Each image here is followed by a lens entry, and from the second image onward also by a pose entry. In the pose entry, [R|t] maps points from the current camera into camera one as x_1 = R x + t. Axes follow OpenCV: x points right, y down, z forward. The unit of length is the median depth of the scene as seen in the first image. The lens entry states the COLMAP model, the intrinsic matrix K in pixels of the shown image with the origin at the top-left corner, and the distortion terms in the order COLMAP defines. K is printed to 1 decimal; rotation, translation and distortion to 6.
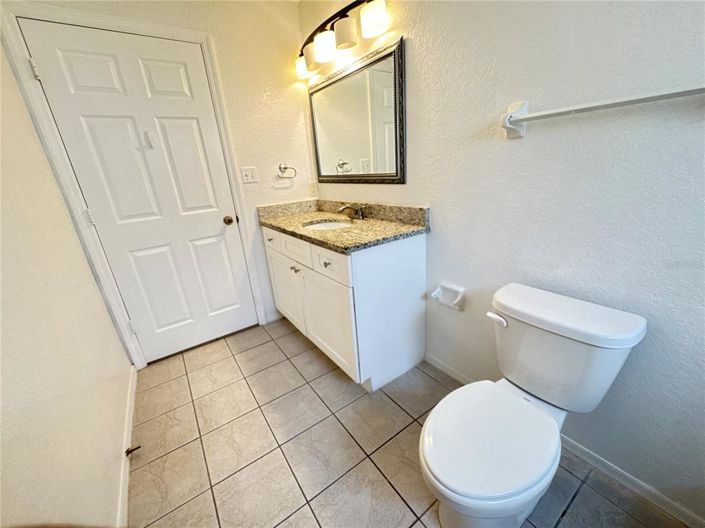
lens RADIAL K [[281.0, 0, 353.0], [0, 281.0, 262.5], [0, 0, 1]] dist [-0.002451, 0.000150]
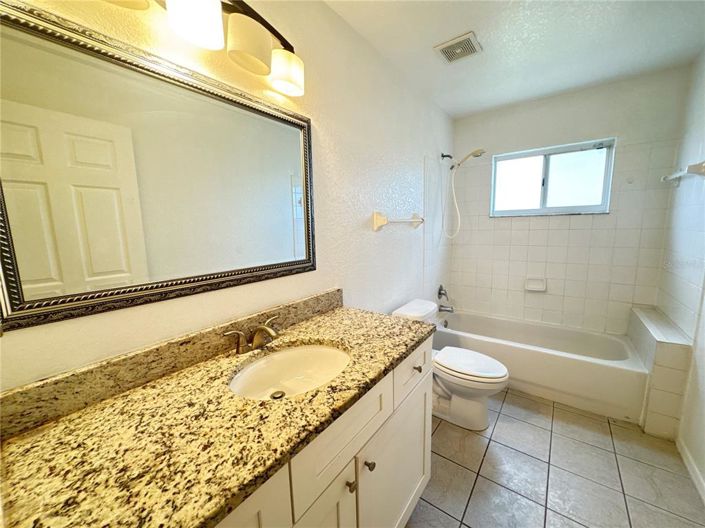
lens RADIAL K [[281.0, 0, 347.8], [0, 281.0, 266.7], [0, 0, 1]] dist [-0.002451, 0.000150]
pose [[-0.289623, -0.064033, 0.954996, -0.630503], [0.353084, 0.920241, 0.168783, -0.375130], [-0.889635, 0.386077, -0.243914, 1.048929]]
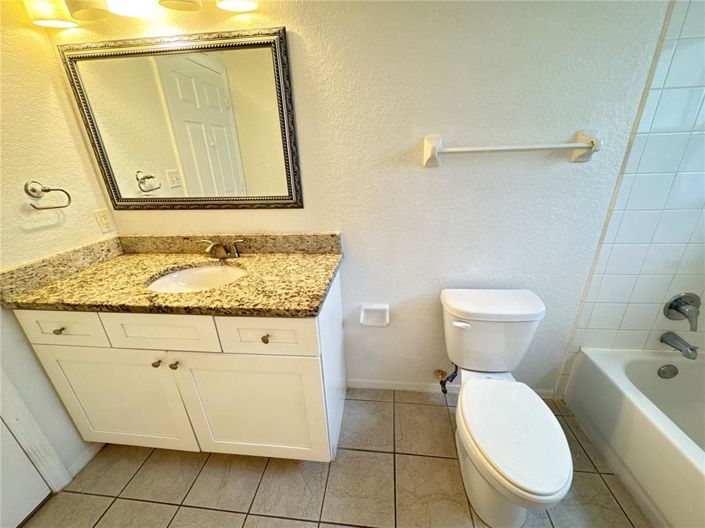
lens RADIAL K [[281.0, 0, 352.3], [0, 281.0, 264.5], [0, 0, 1]] dist [-0.002451, 0.000150]
pose [[0.671849, -0.231953, 0.703432, -0.326360], [0.227414, 0.968428, 0.102131, -0.158311], [-0.704913, 0.091354, 0.703386, 0.298531]]
